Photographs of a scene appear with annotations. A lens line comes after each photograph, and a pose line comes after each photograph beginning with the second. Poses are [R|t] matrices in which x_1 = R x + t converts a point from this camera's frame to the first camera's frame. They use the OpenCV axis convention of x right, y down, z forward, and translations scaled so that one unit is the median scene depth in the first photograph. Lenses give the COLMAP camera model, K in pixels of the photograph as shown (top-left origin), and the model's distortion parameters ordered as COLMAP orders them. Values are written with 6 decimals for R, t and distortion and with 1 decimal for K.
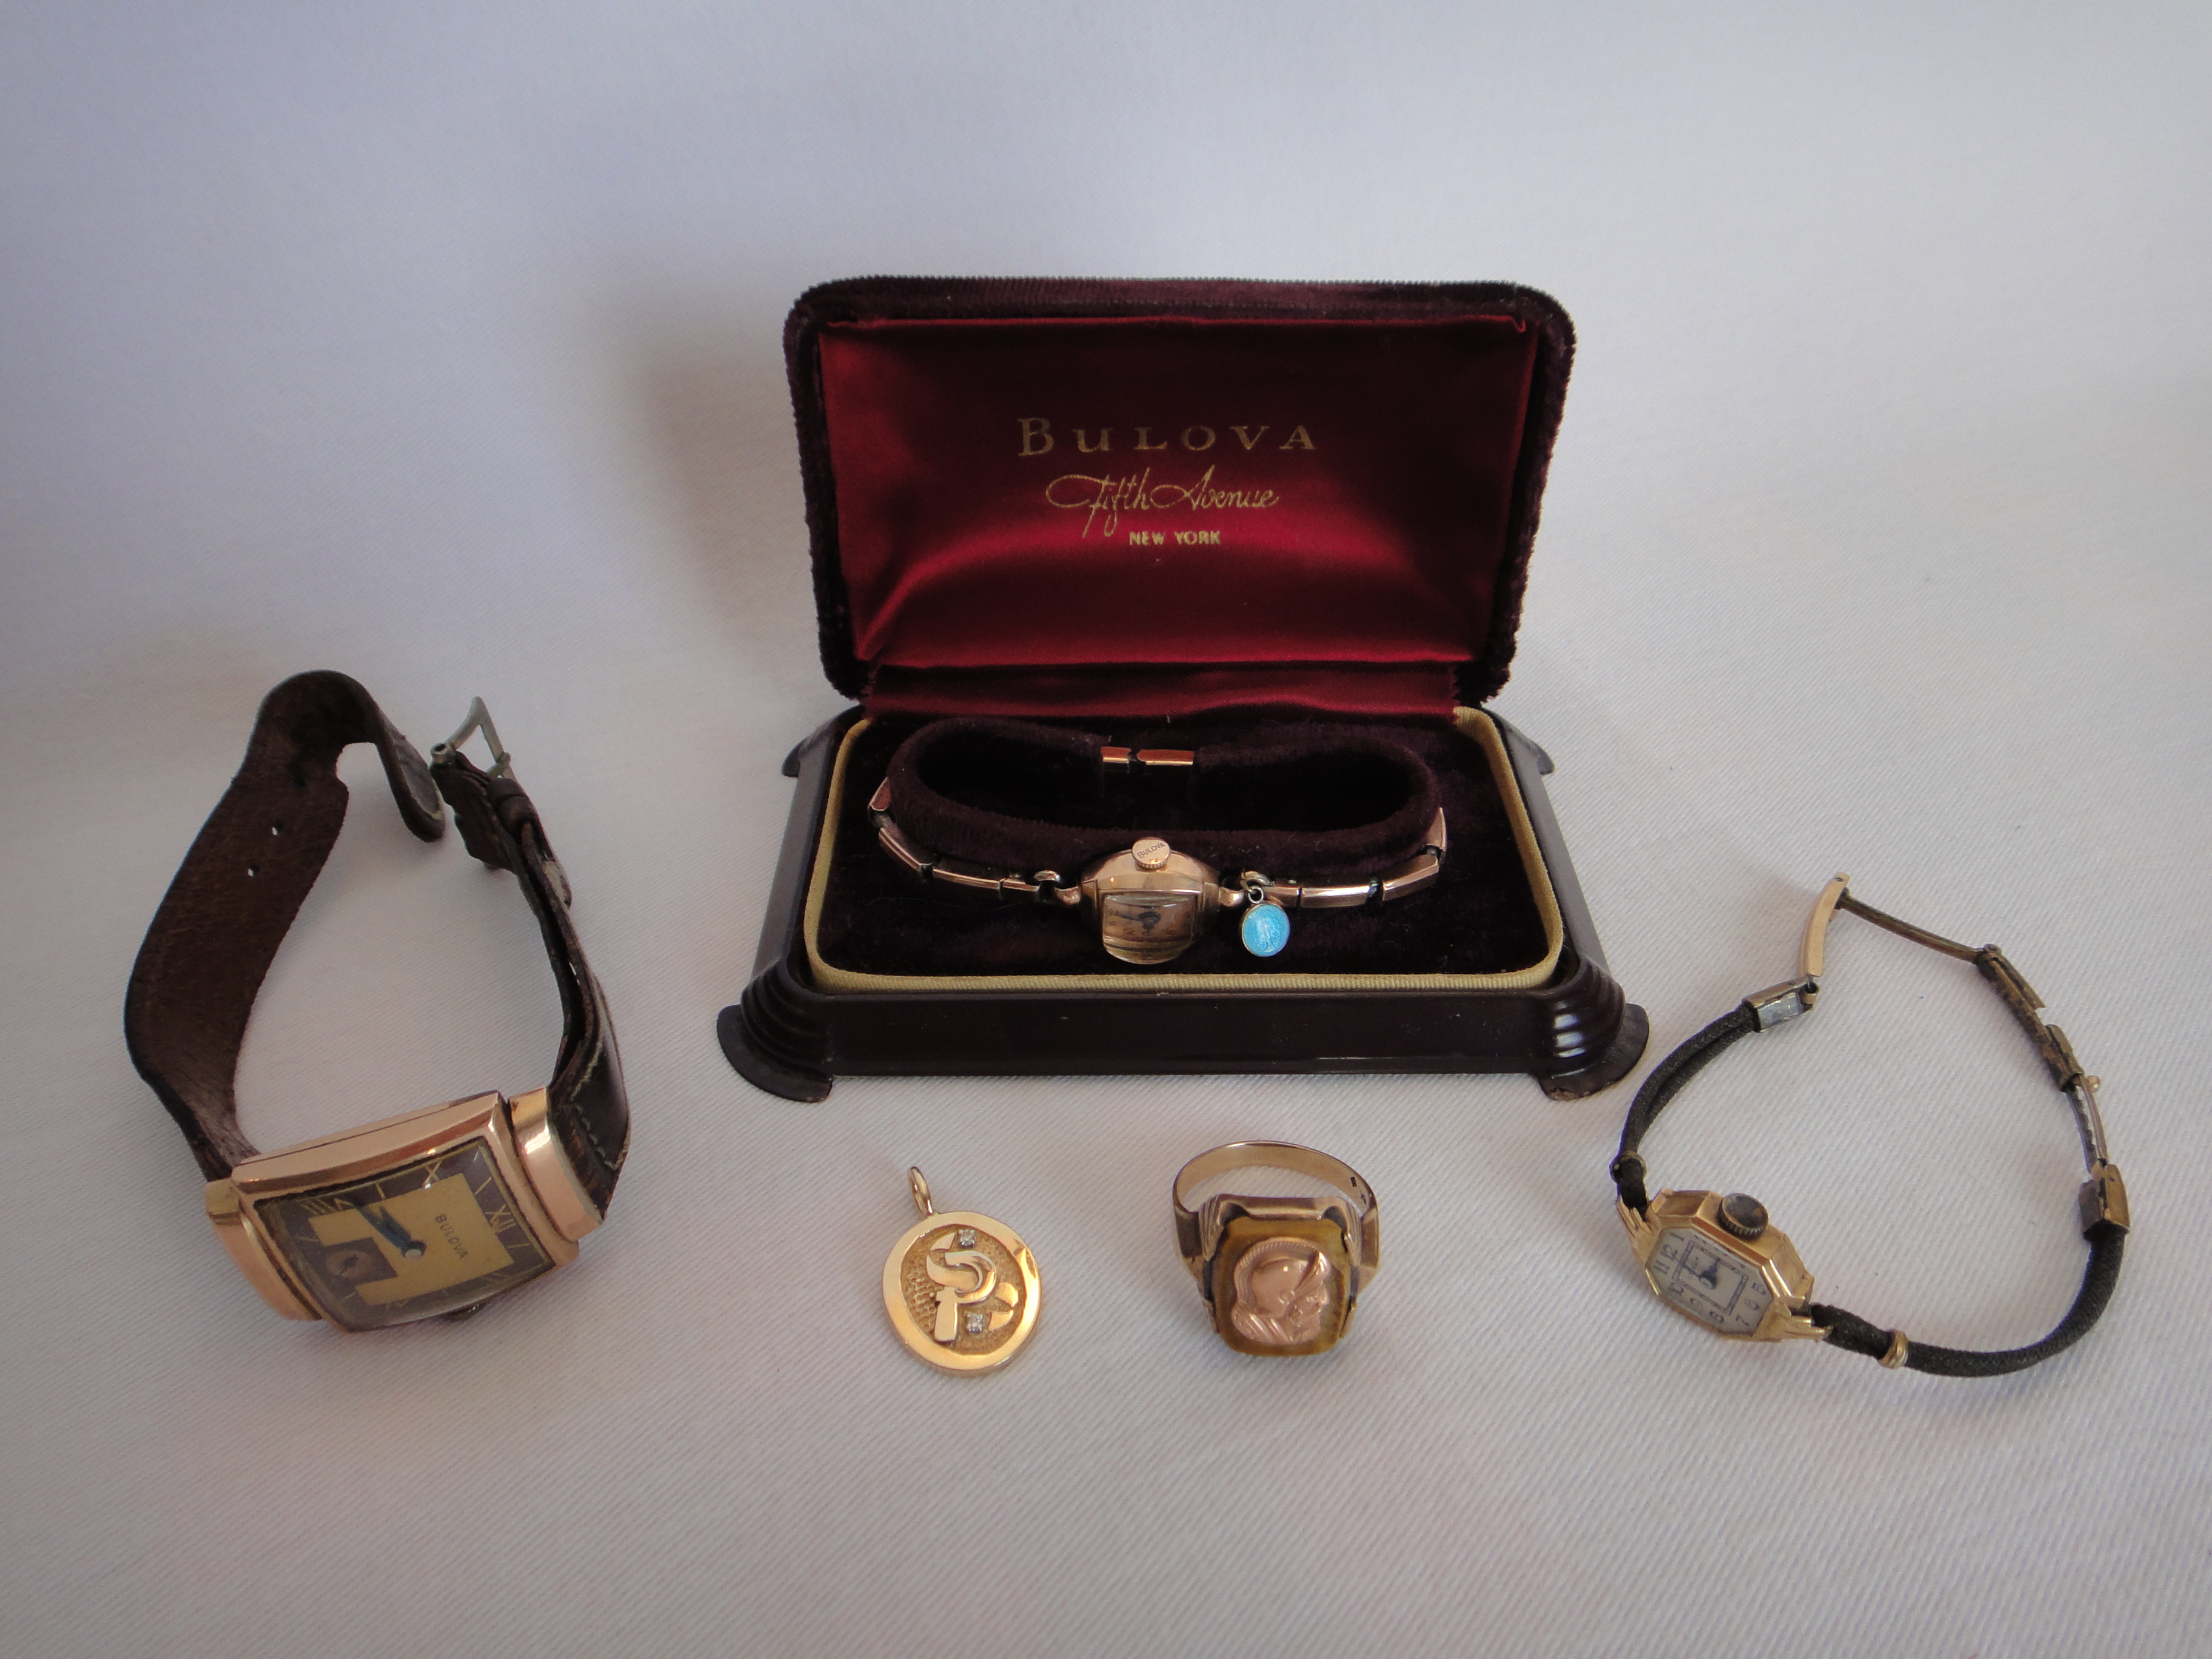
lens RADIAL K [[1684.1, 0, 1087.6], [0, 1684.1, 822.0], [0, 0, 1]] dist [-0.004958, -0.001345]
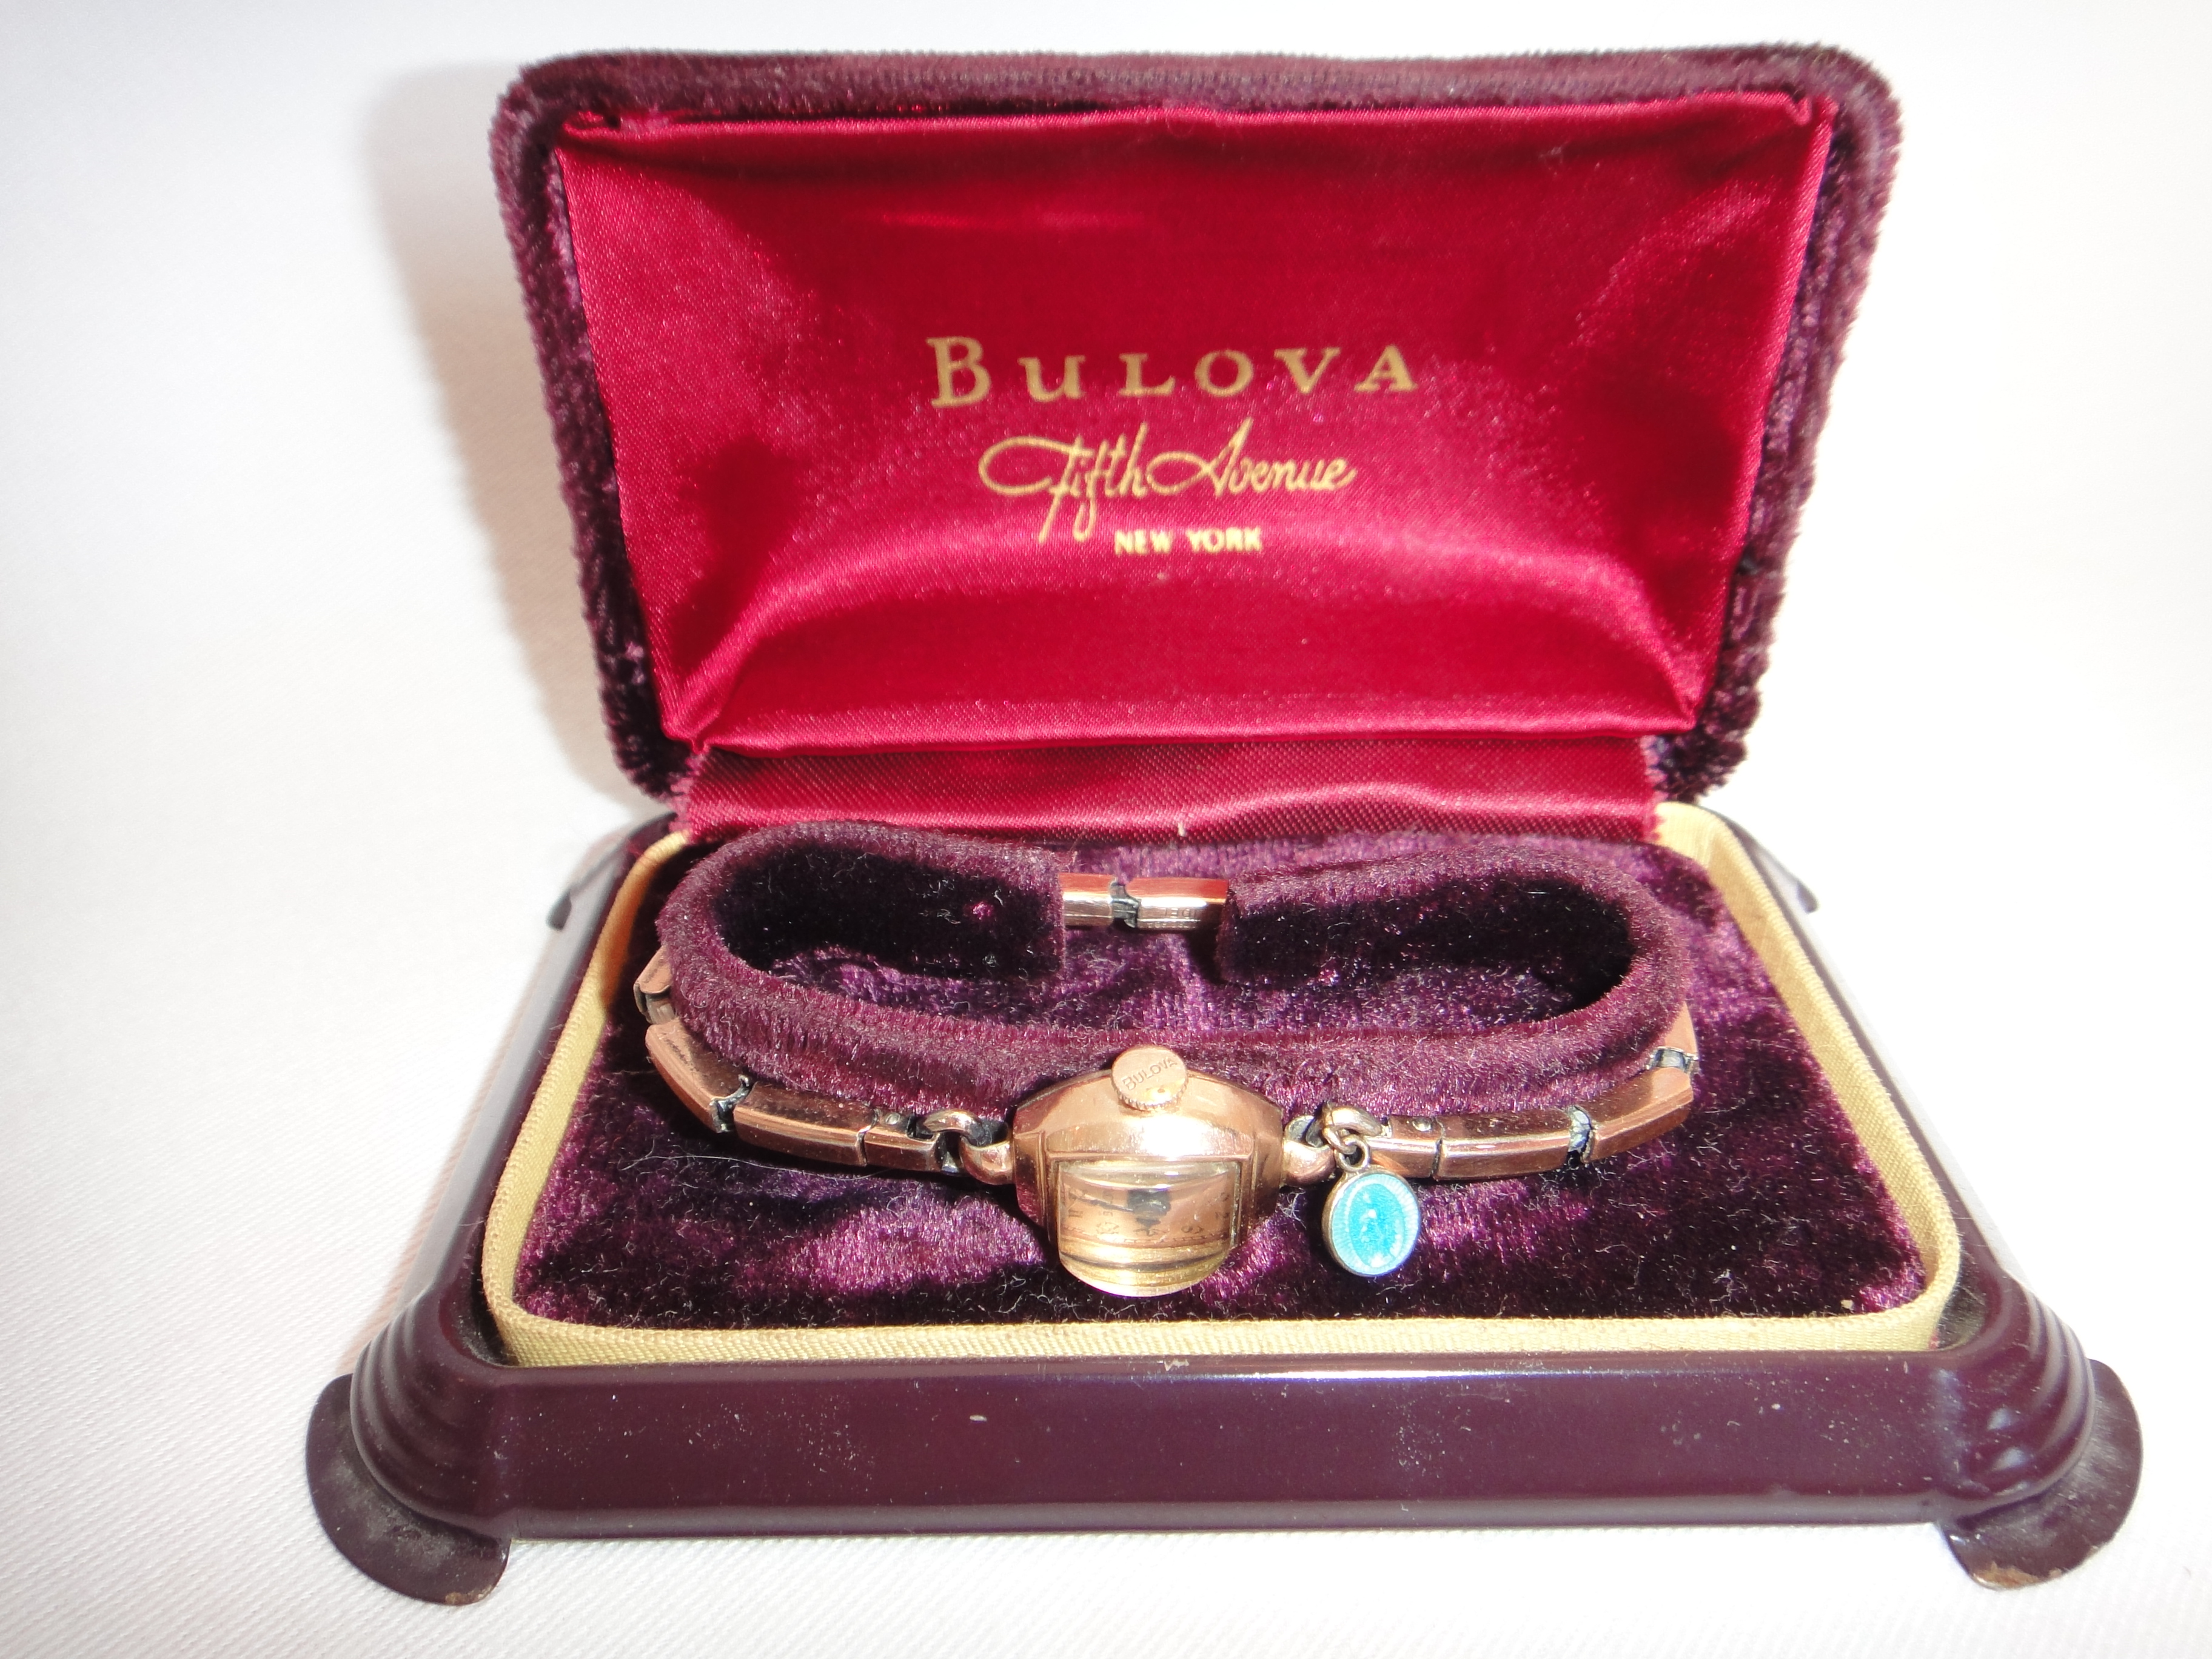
lens RADIAL K [[1684.1, 0, 1119.0], [0, 1684.1, 811.2], [0, 0, 1]] dist [-0.004958, -0.001345]
pose [[0.999915, -0.008581, 0.009801, 0.020023], [0.009424, 0.995939, -0.089533, -0.013616], [-0.008993, 0.089618, 0.995936, 0.402092]]
